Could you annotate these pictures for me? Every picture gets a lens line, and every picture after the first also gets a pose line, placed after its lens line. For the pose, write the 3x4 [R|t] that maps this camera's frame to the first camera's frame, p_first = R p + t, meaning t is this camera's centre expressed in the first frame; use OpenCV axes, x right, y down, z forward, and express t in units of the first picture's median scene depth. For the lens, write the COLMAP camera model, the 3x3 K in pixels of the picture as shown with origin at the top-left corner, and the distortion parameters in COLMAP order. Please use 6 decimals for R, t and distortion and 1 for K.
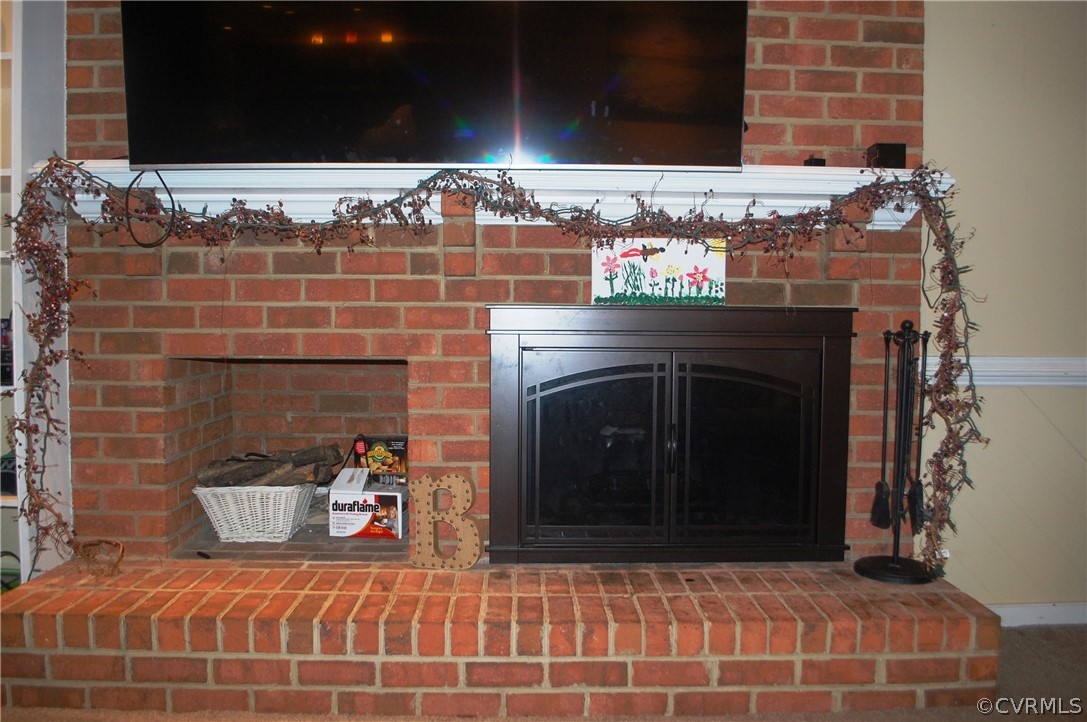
lens RADIAL K [[858.9, 0, 537.9], [0, 858.9, 363.2], [0, 0, 1]] dist [-0.087208, 0.023422]
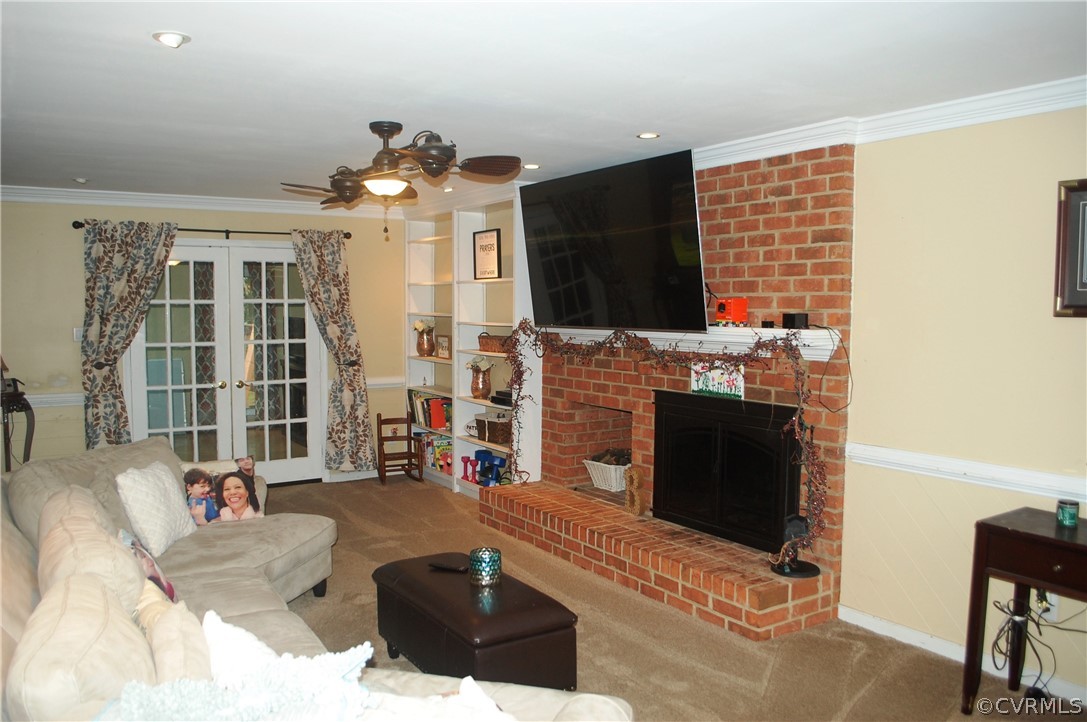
lens RADIAL K [[858.9, 0, 535.9], [0, 858.9, 361.9], [0, 0, 1]] dist [-0.087208, 0.023422]
pose [[0.521728, 0.050410, -0.851621, 1.543363], [-0.046462, 0.998450, 0.030636, -0.184893], [0.851846, 0.023584, 0.523261, -0.307741]]
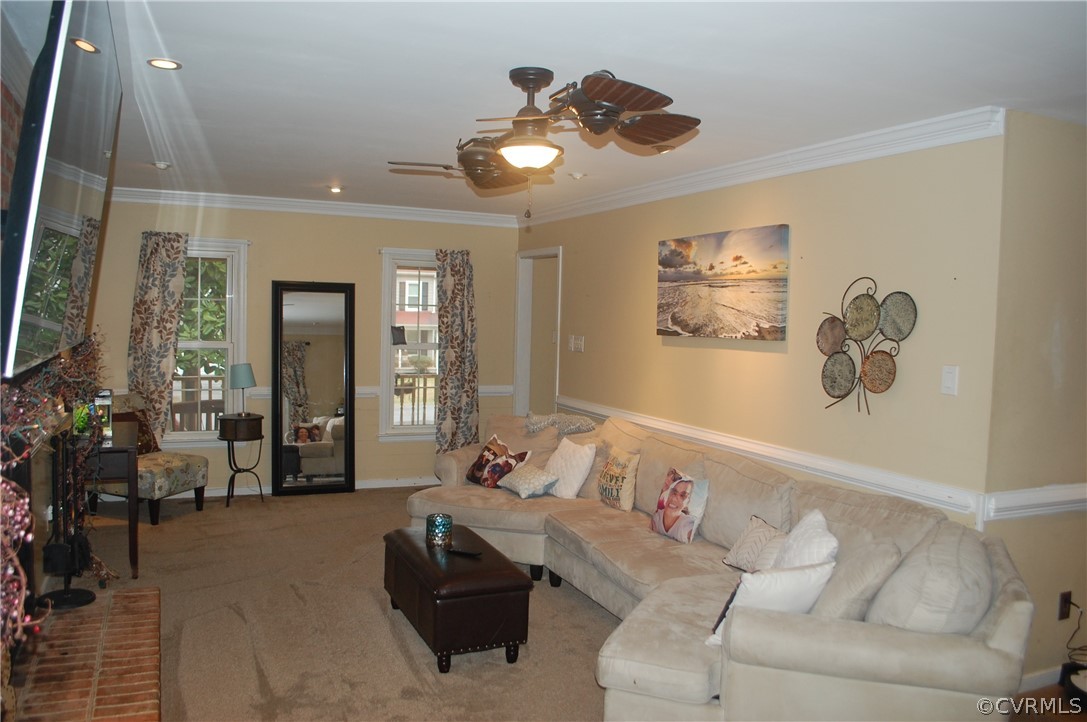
lens RADIAL K [[858.9, 0, 538.8], [0, 858.9, 366.6], [0, 0, 1]] dist [-0.087208, 0.023422]
pose [[-0.388069, -0.073750, 0.918675, -1.181760], [0.018979, 0.995942, 0.087970, -0.265696], [-0.921435, 0.051574, -0.385095, 0.775330]]
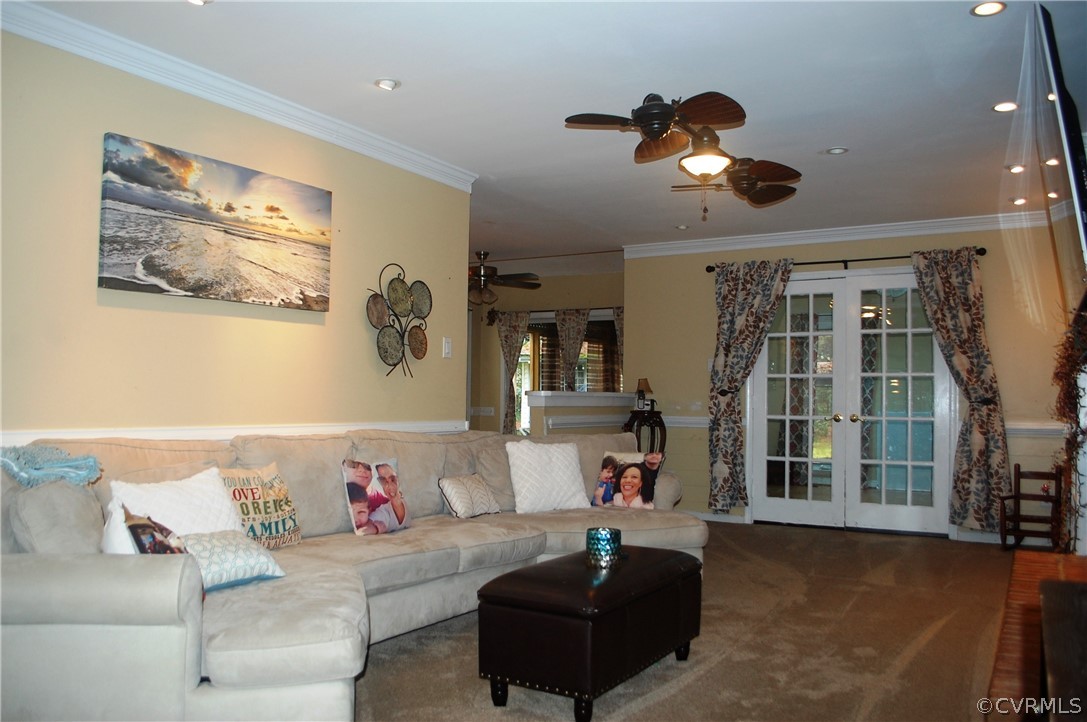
lens RADIAL K [[858.9, 0, 537.0], [0, 858.9, 362.3], [0, 0, 1]] dist [-0.087208, 0.023422]
pose [[-0.537014, -0.047112, -0.842257, 1.450901], [-0.062909, 0.997896, -0.015708, -0.053613], [0.841224, 0.044550, -0.538848, 0.896024]]
